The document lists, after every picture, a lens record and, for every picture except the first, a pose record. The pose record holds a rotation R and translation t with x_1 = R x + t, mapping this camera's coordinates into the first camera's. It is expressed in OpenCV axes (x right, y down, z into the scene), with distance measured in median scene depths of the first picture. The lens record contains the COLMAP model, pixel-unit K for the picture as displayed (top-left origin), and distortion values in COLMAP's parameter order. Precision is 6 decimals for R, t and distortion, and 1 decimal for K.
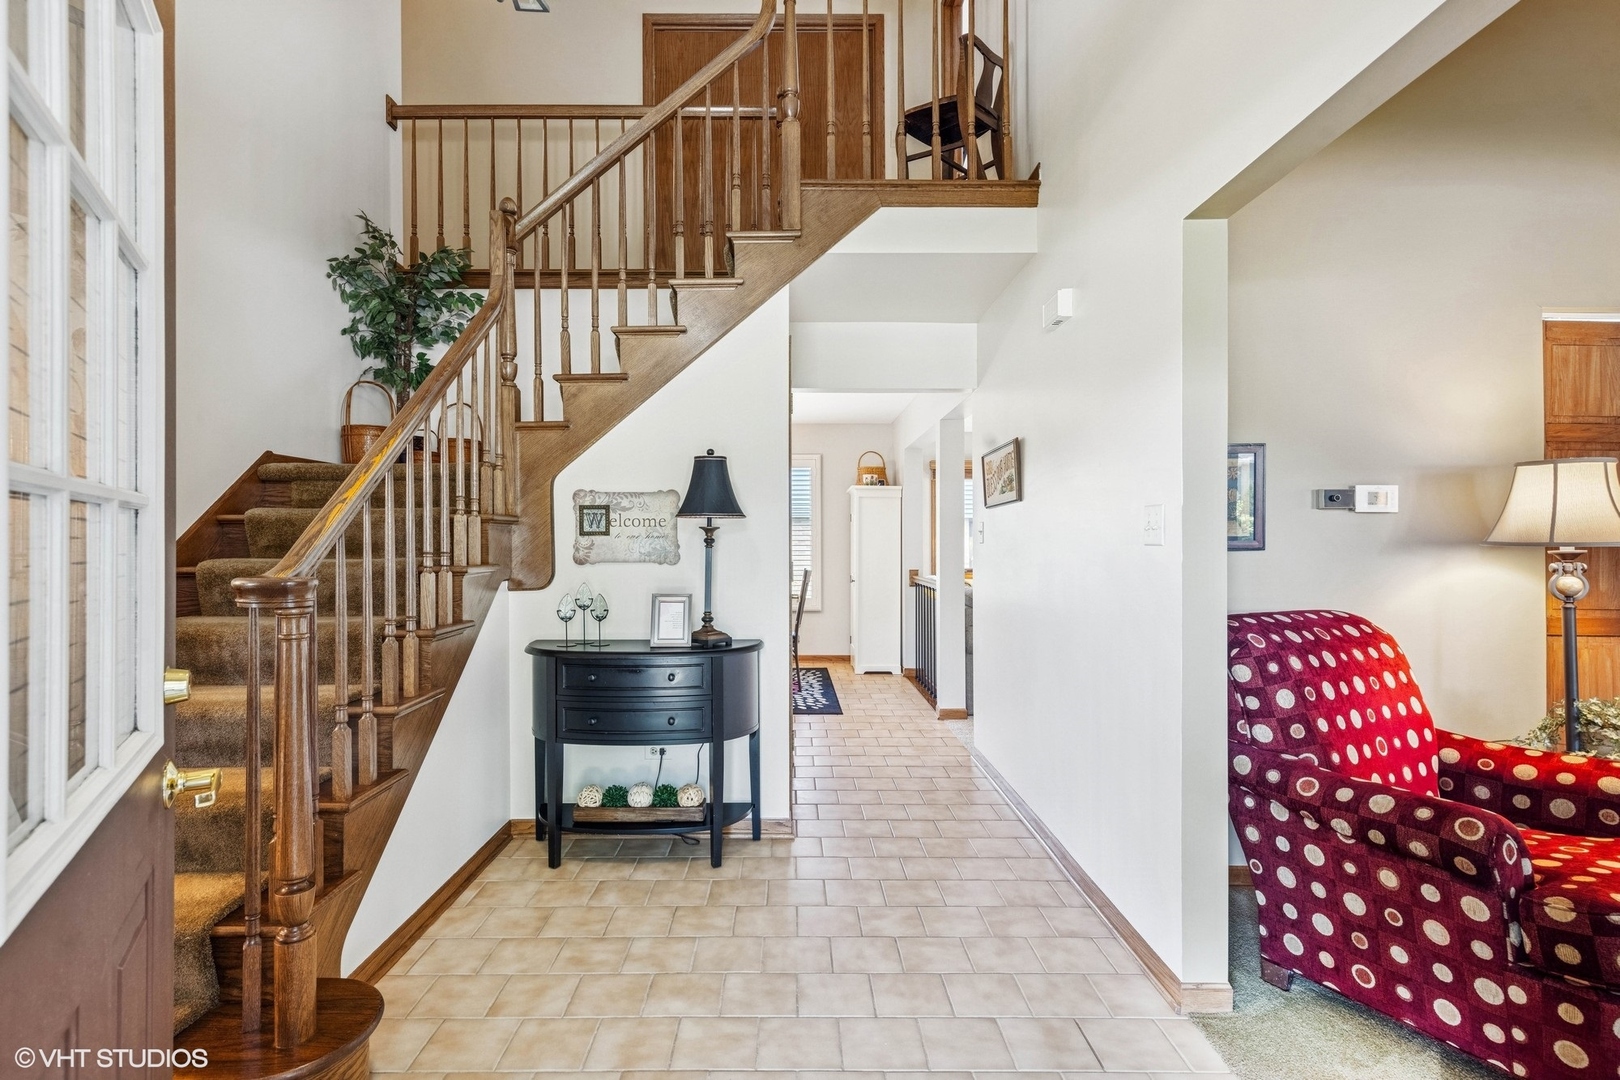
lens RADIAL K [[710.4, 0, 808.4], [0, 710.4, 544.2], [0, 0, 1]] dist [0.004637, -0.000932]
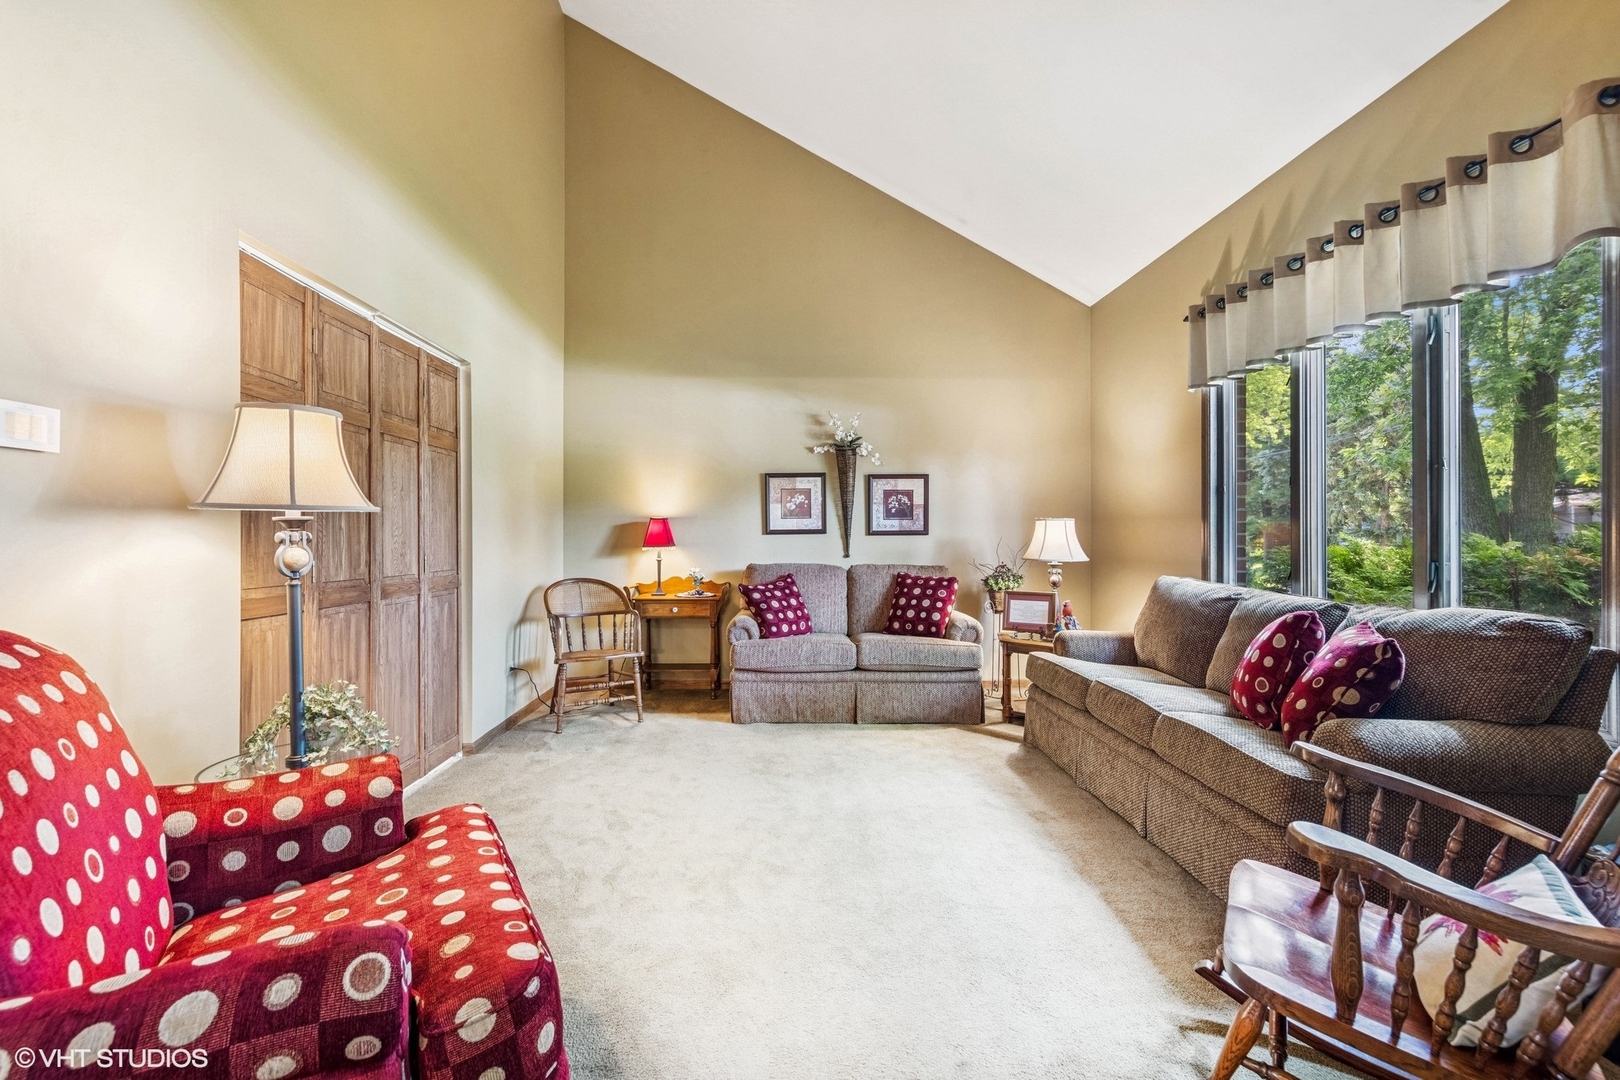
lens RADIAL K [[683.4, 0, 805.6], [0, 683.4, 528.6], [0, 0, 1]] dist [0.000788, 0.000105]
pose [[-0.046981, 0.007872, 0.998865, 0.237422], [-0.002467, 0.999965, -0.007997, 0.028268], [-0.998893, -0.002840, -0.046960, 0.446549]]
